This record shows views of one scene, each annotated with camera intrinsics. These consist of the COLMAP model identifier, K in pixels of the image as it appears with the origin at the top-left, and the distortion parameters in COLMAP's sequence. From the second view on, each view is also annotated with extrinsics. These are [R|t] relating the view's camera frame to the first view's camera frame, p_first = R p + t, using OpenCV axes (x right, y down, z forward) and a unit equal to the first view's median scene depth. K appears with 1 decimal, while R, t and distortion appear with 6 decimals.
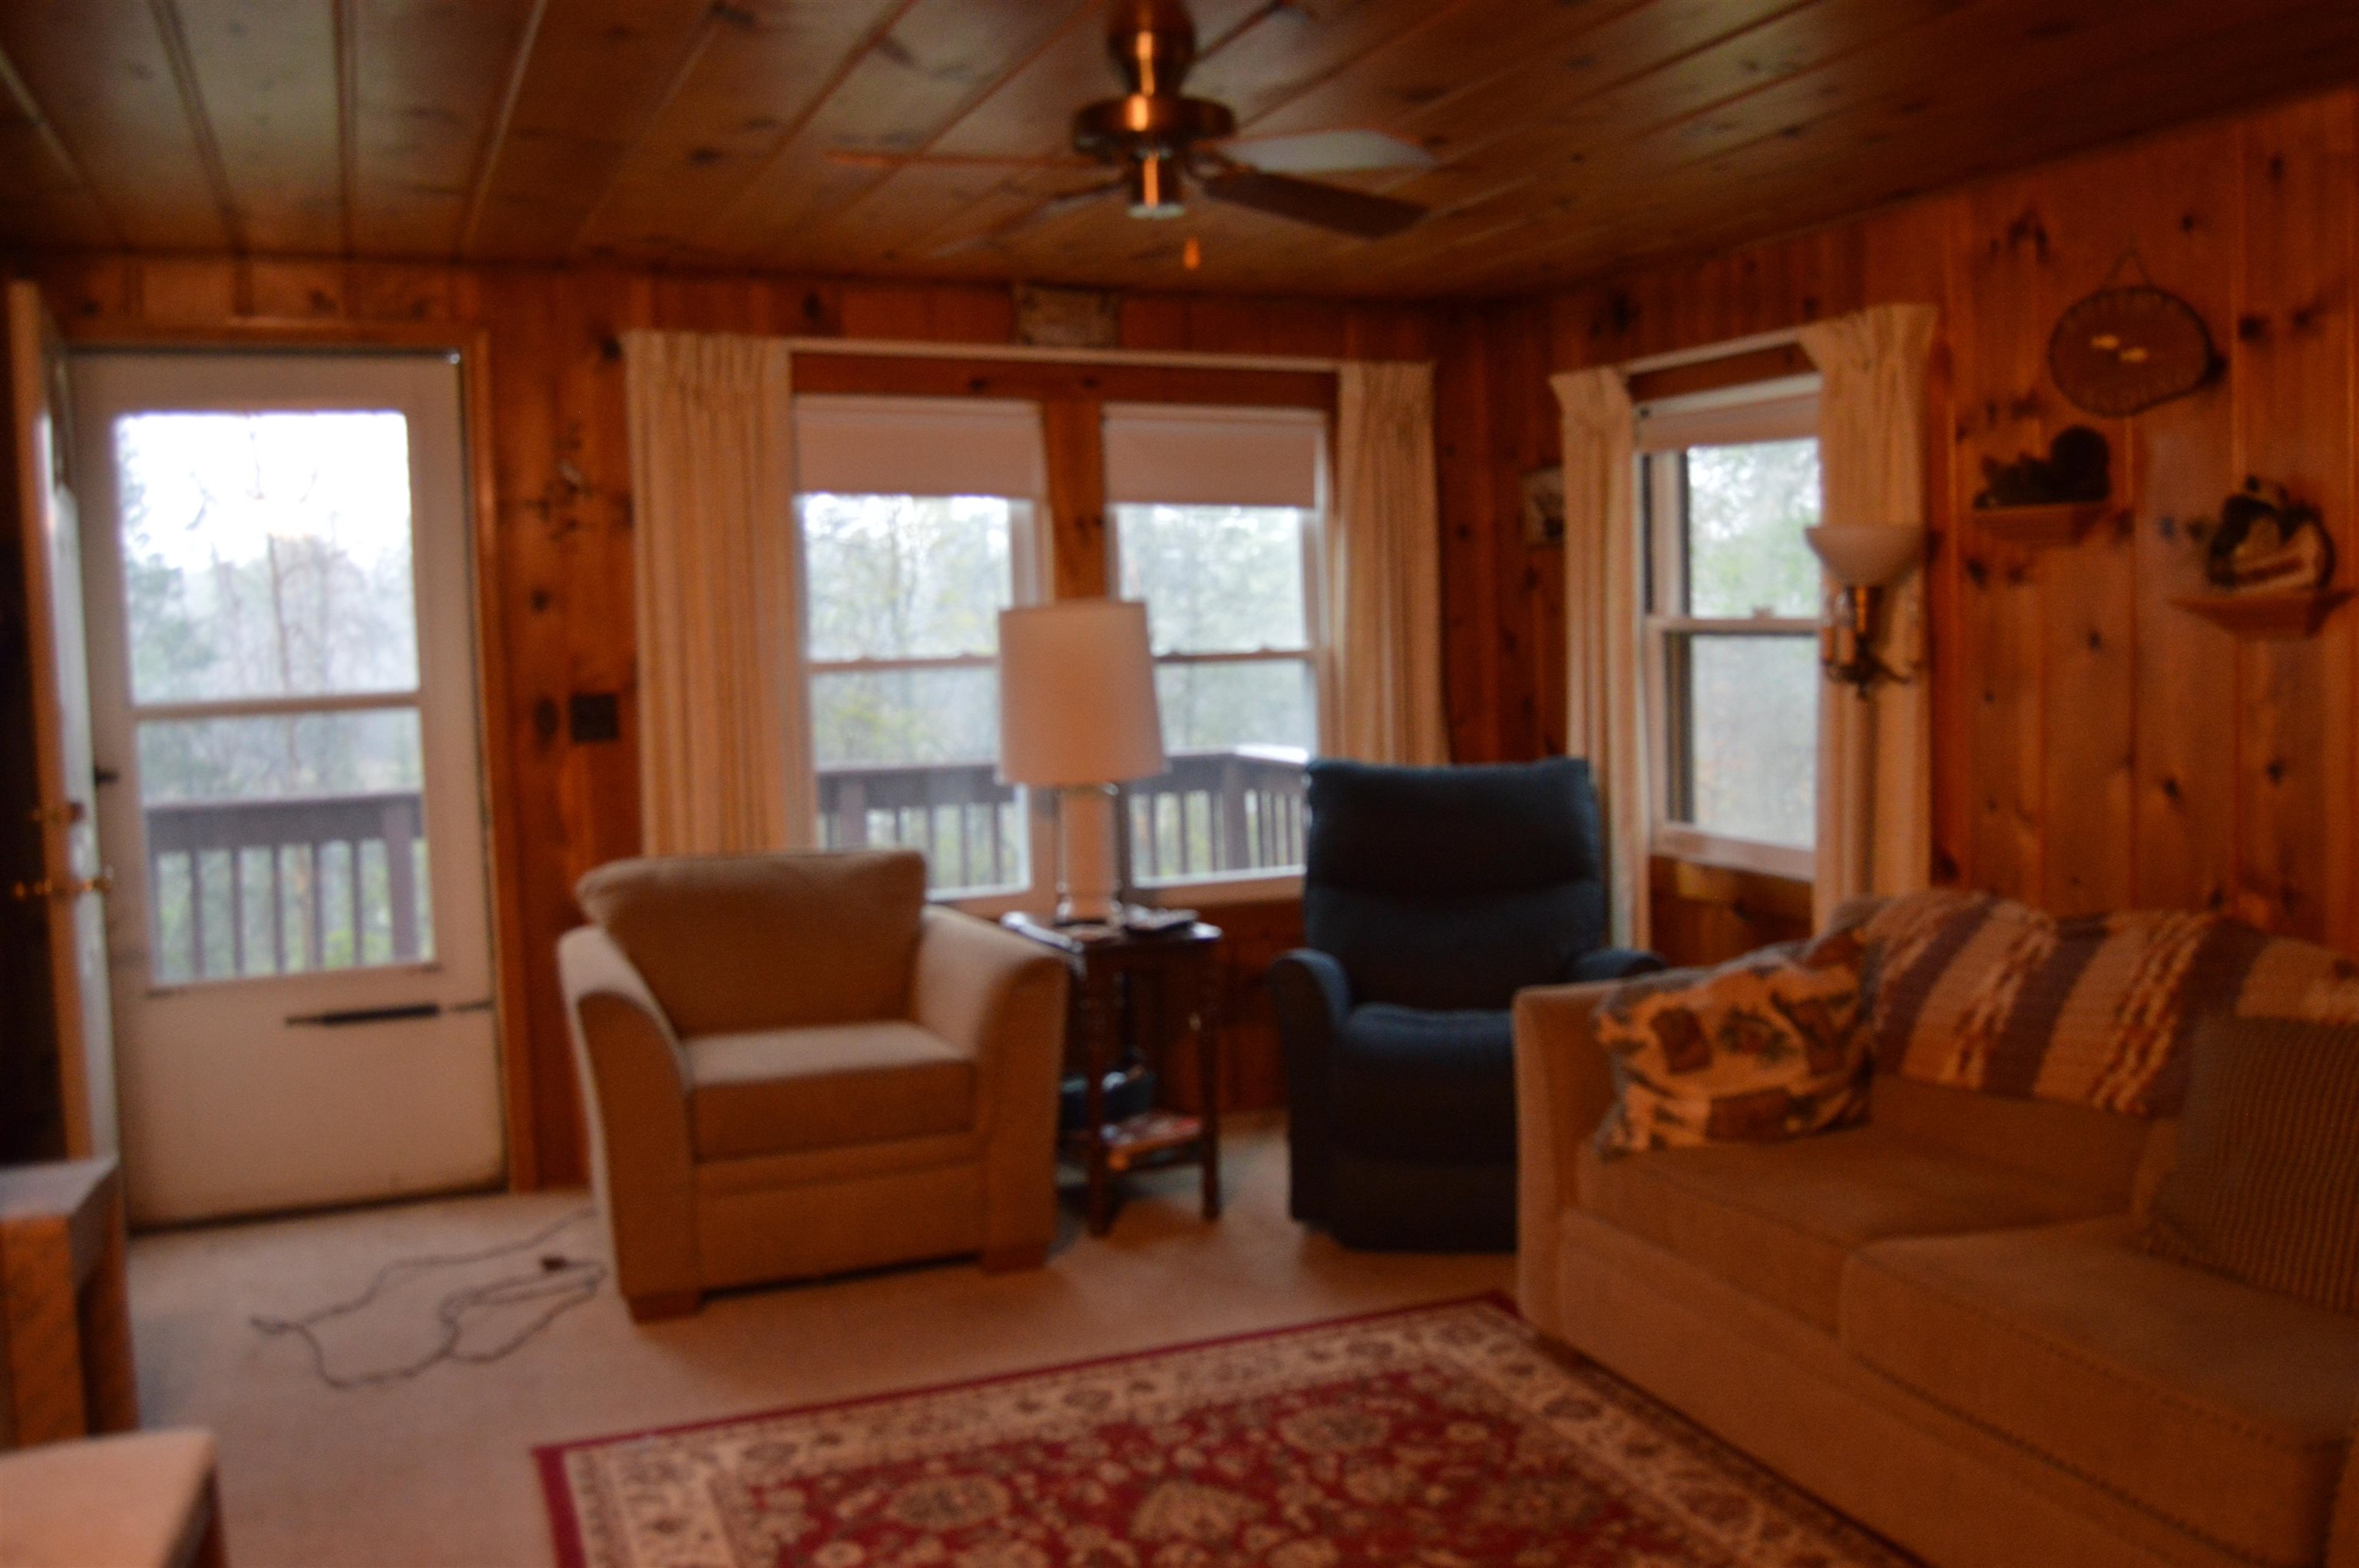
lens RADIAL K [[2035.6, 0, 1184.8], [0, 2035.6, 747.6], [0, 0, 1]] dist [-0.073871, -0.001057]
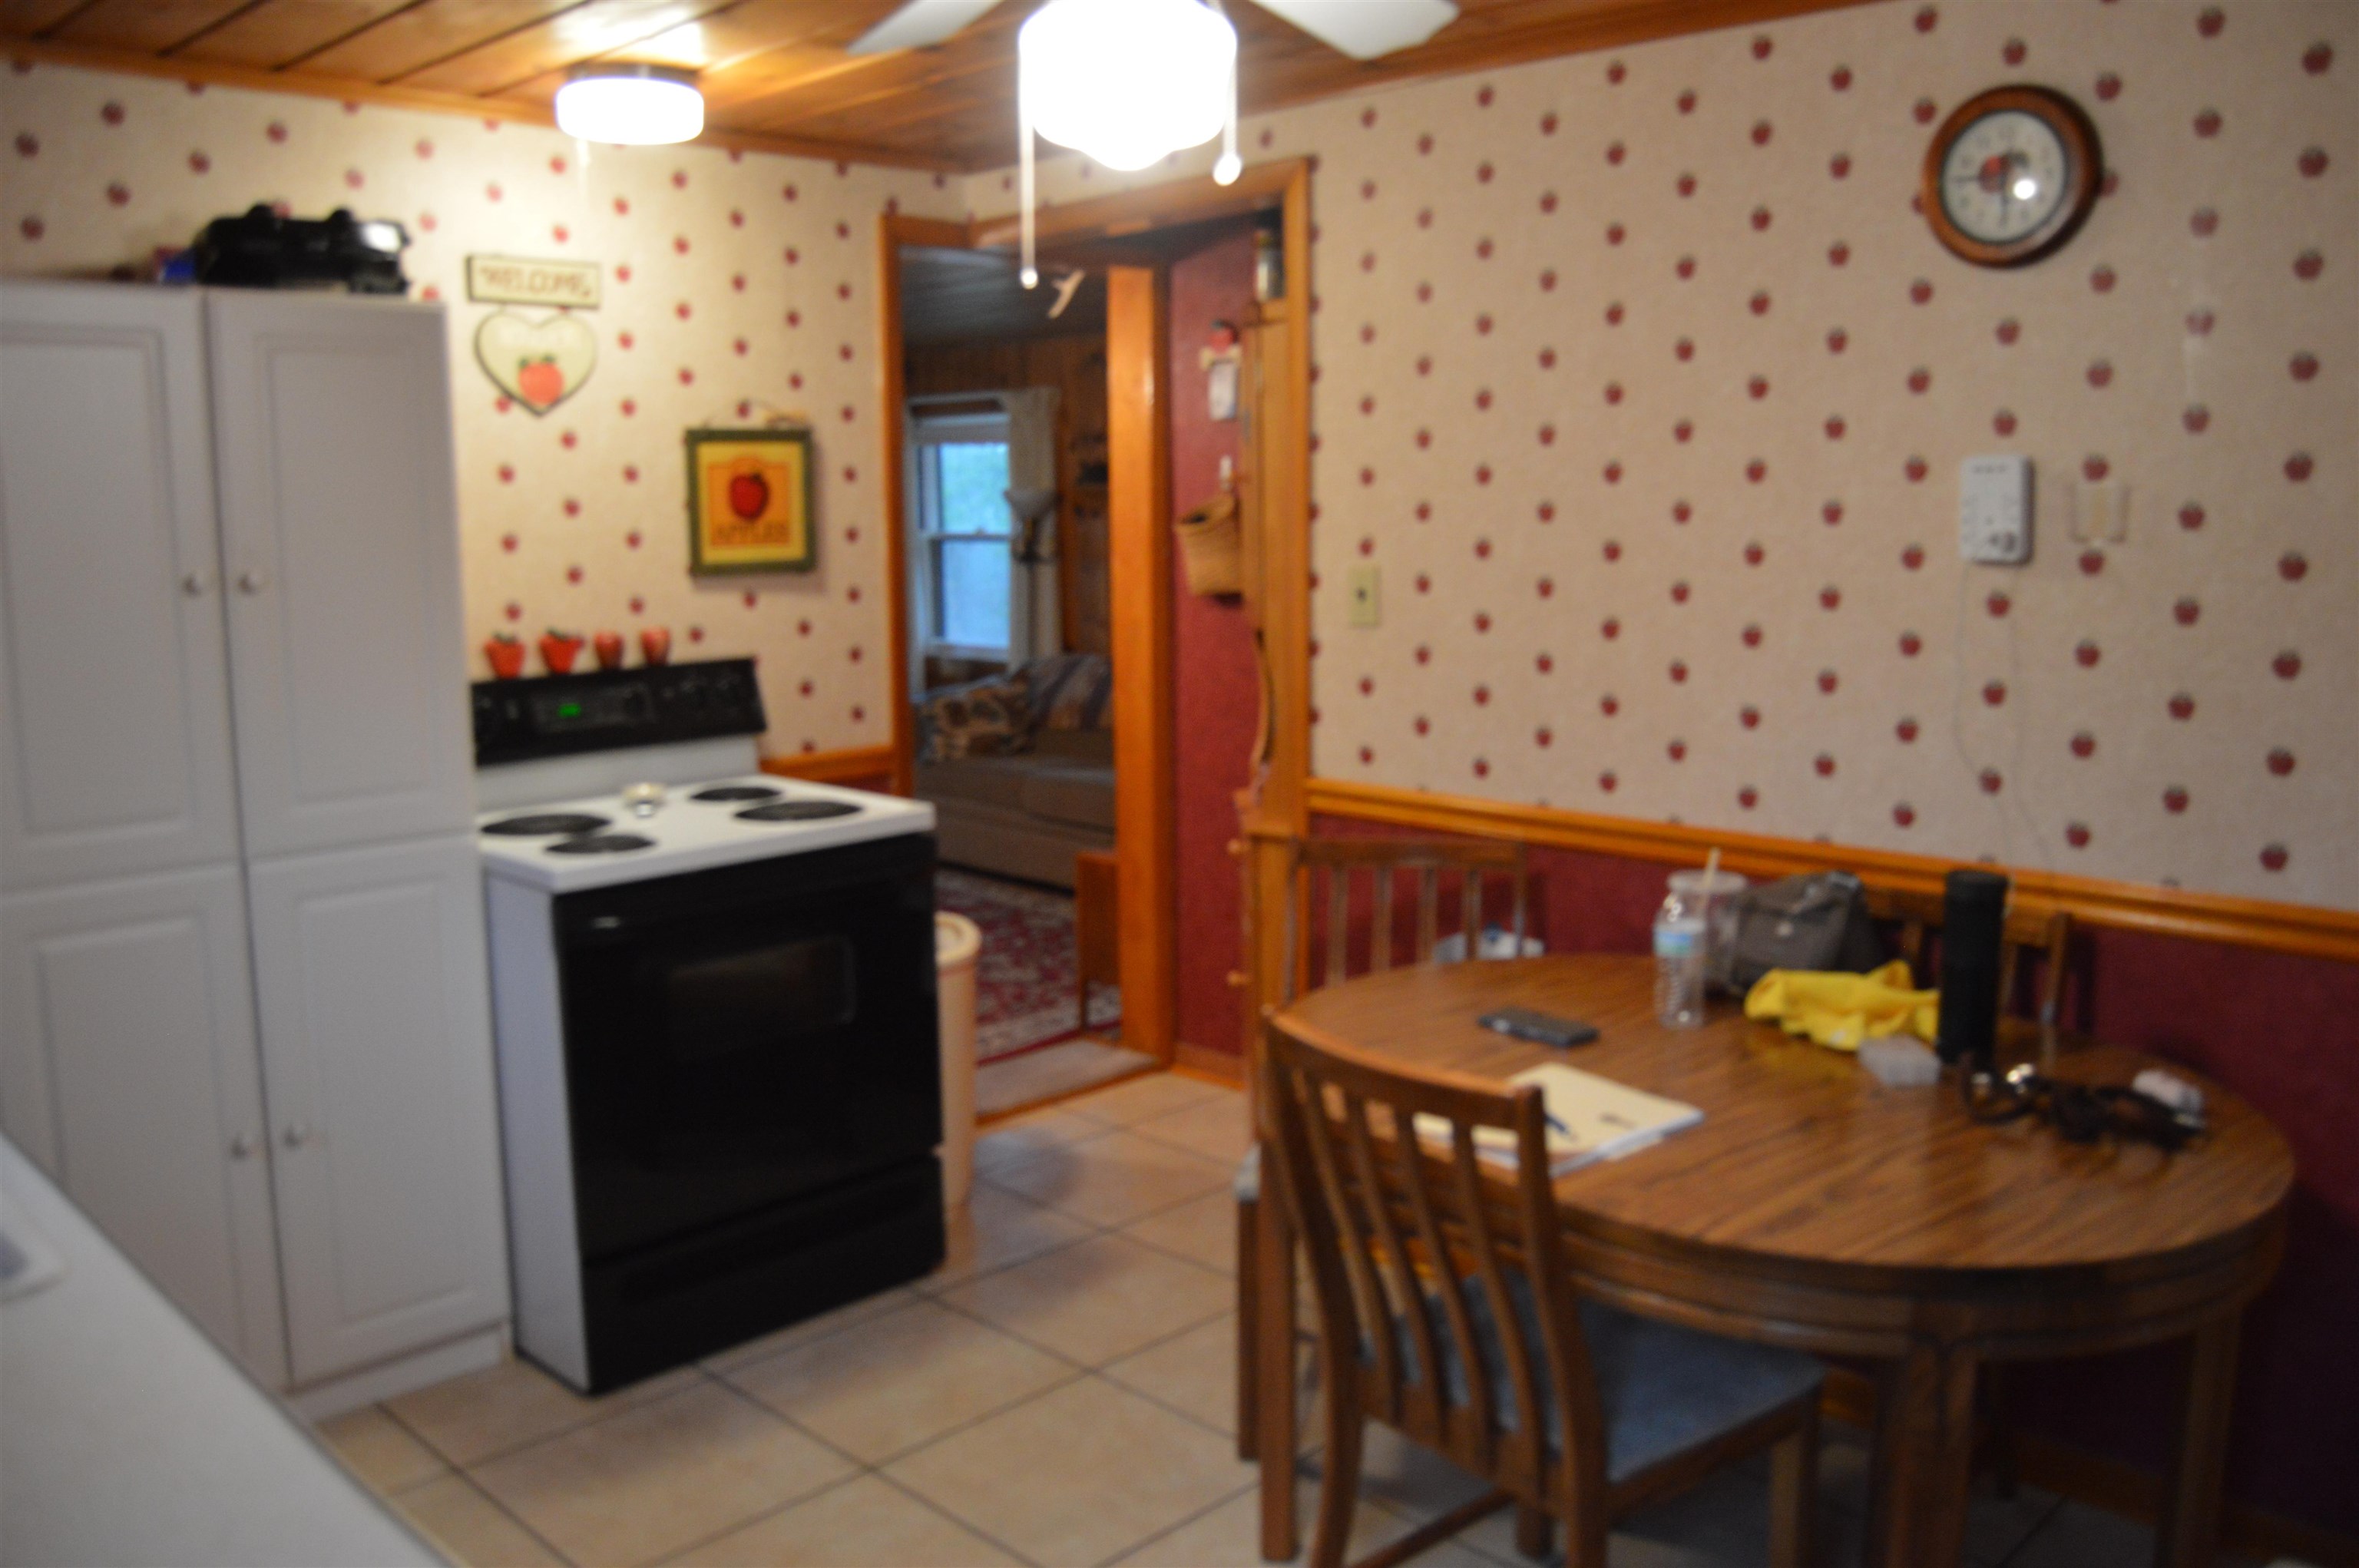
lens RADIAL K [[1904.0, 0, 1203.6], [0, 1904.0, 738.6], [0, 0, 1]] dist [-0.096494, 0.049170]
pose [[0.918064, -0.031585, 0.395171, -0.270459], [0.012760, 0.998659, 0.050176, 0.050071], [-0.396226, -0.041023, 0.917236, -0.848235]]
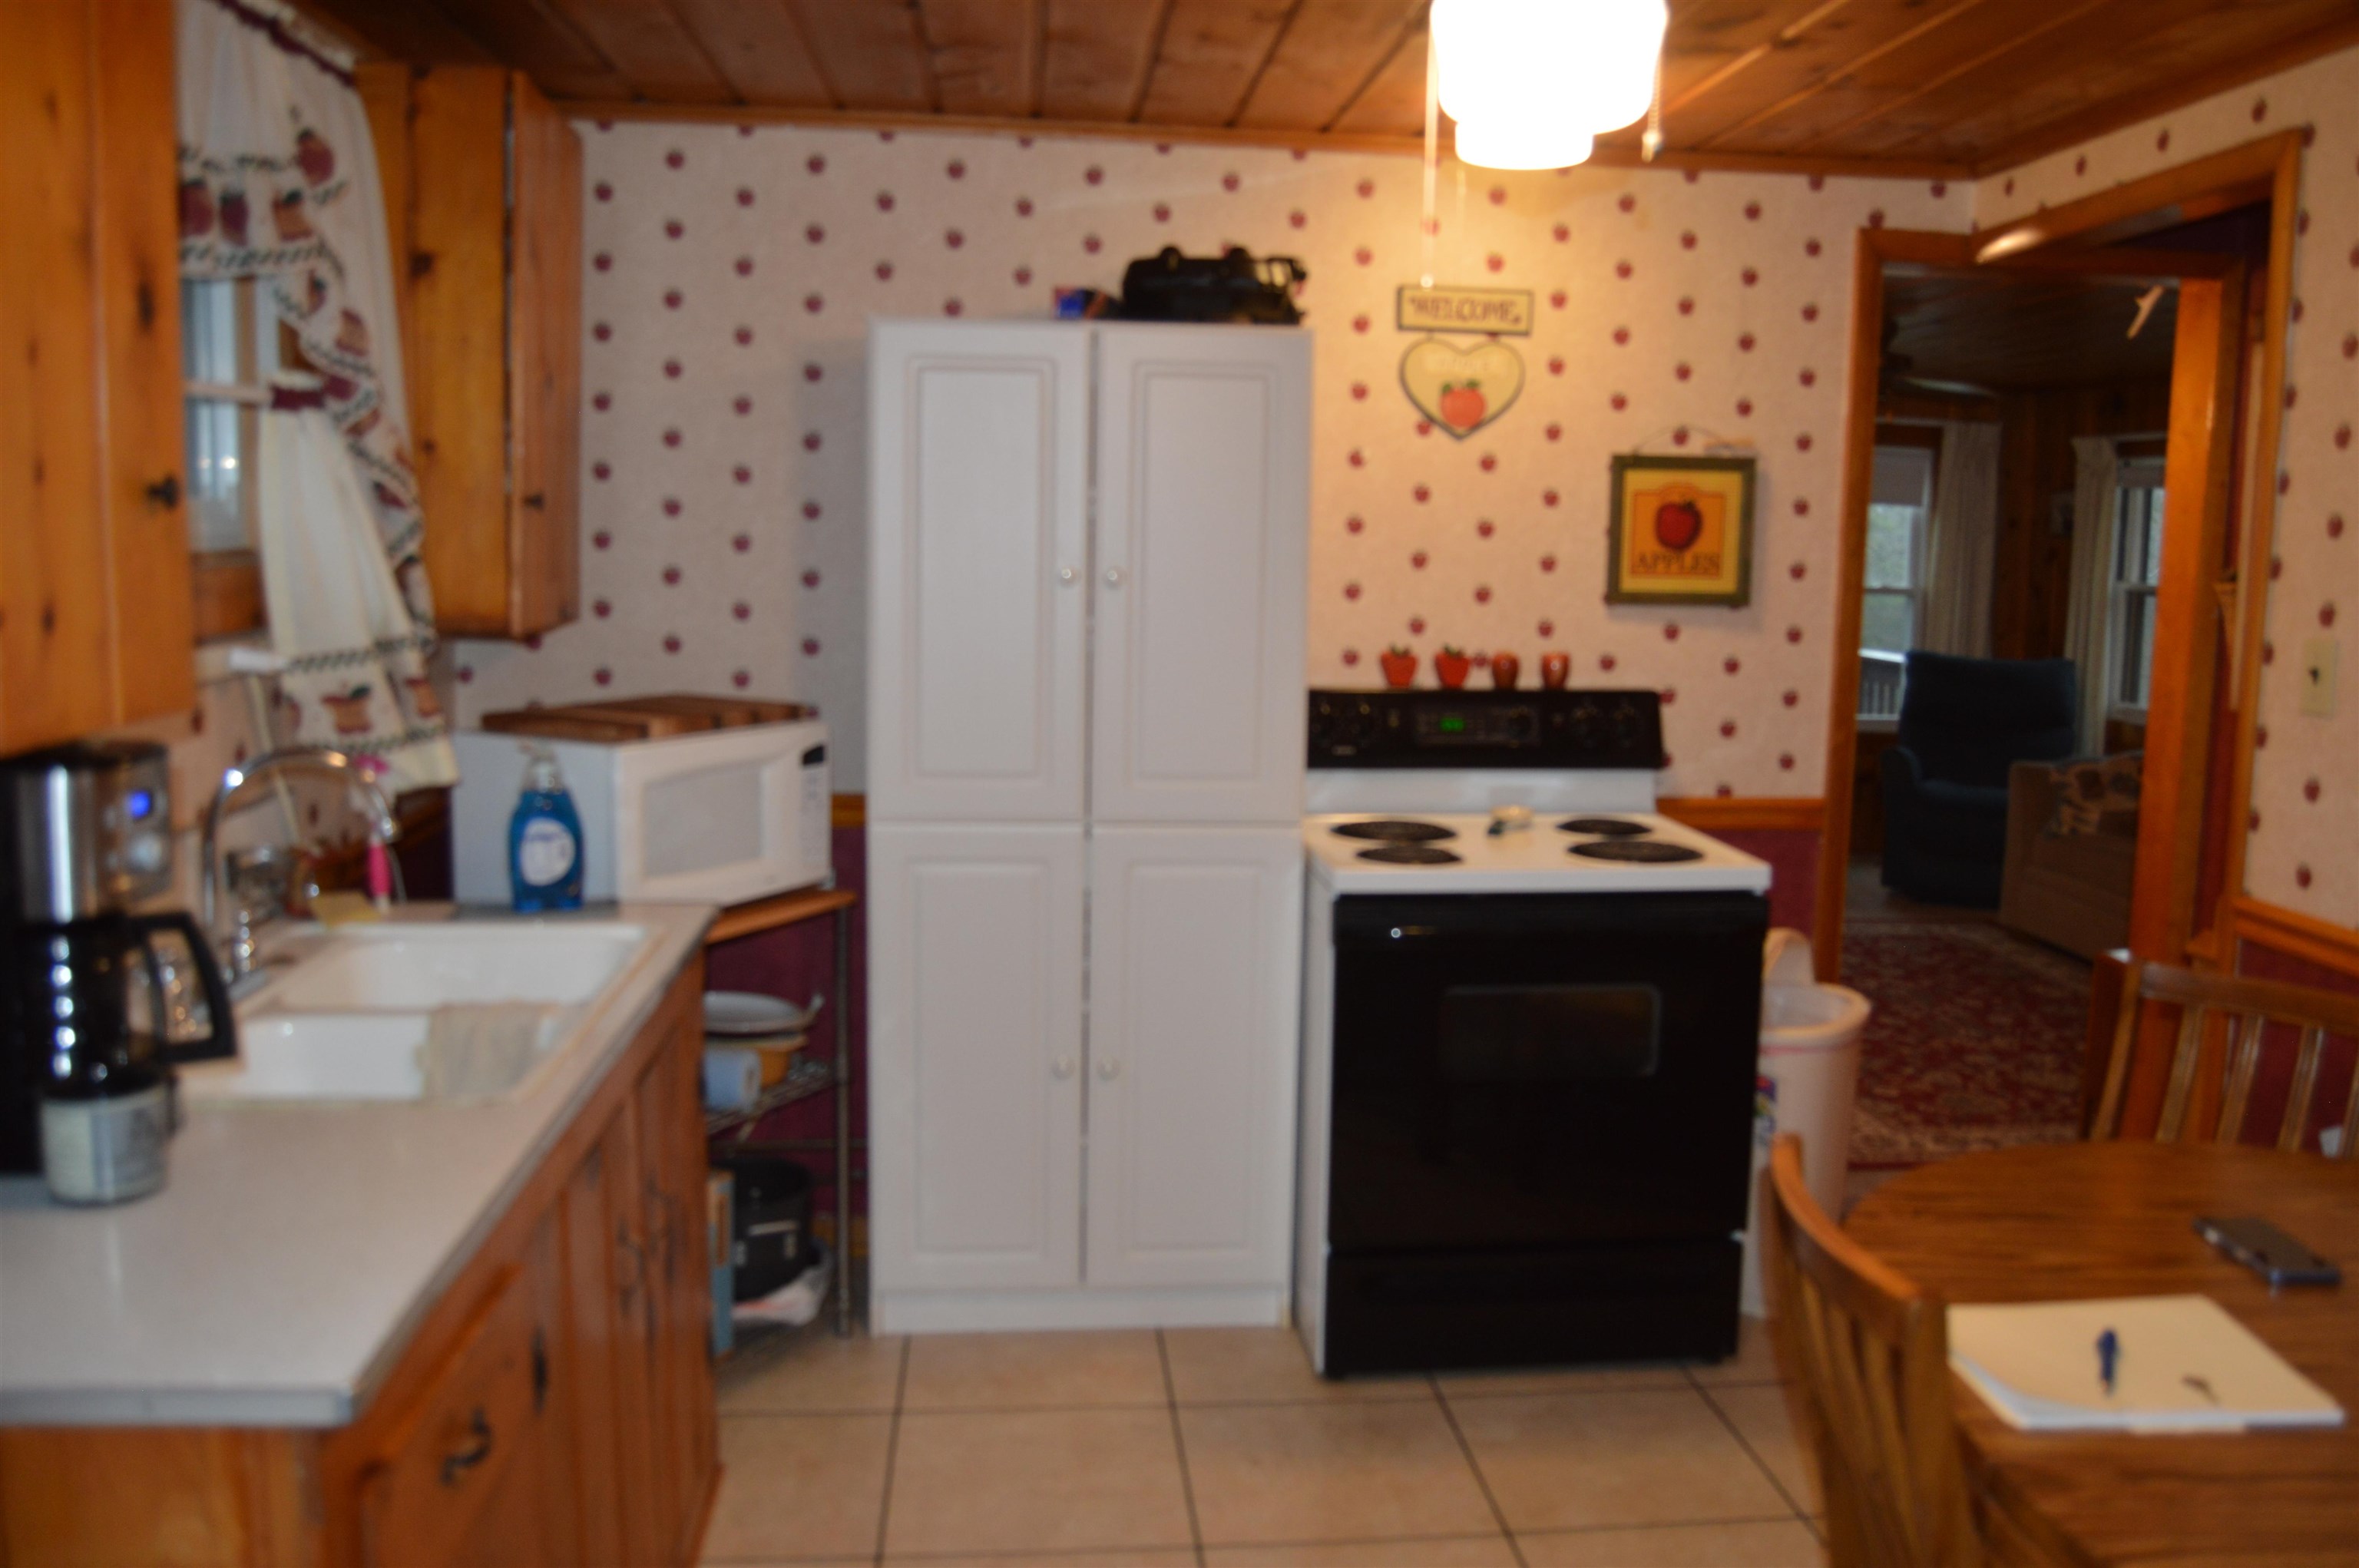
lens RADIAL K [[1904.0, 0, 1203.6], [0, 1904.0, 738.6], [0, 0, 1]] dist [-0.096494, 0.049170]
pose [[0.958779, 0.080460, -0.272525, -0.084562], [-0.069050, 0.996297, 0.051219, 0.045864], [0.275637, -0.030290, 0.960784, -0.835258]]
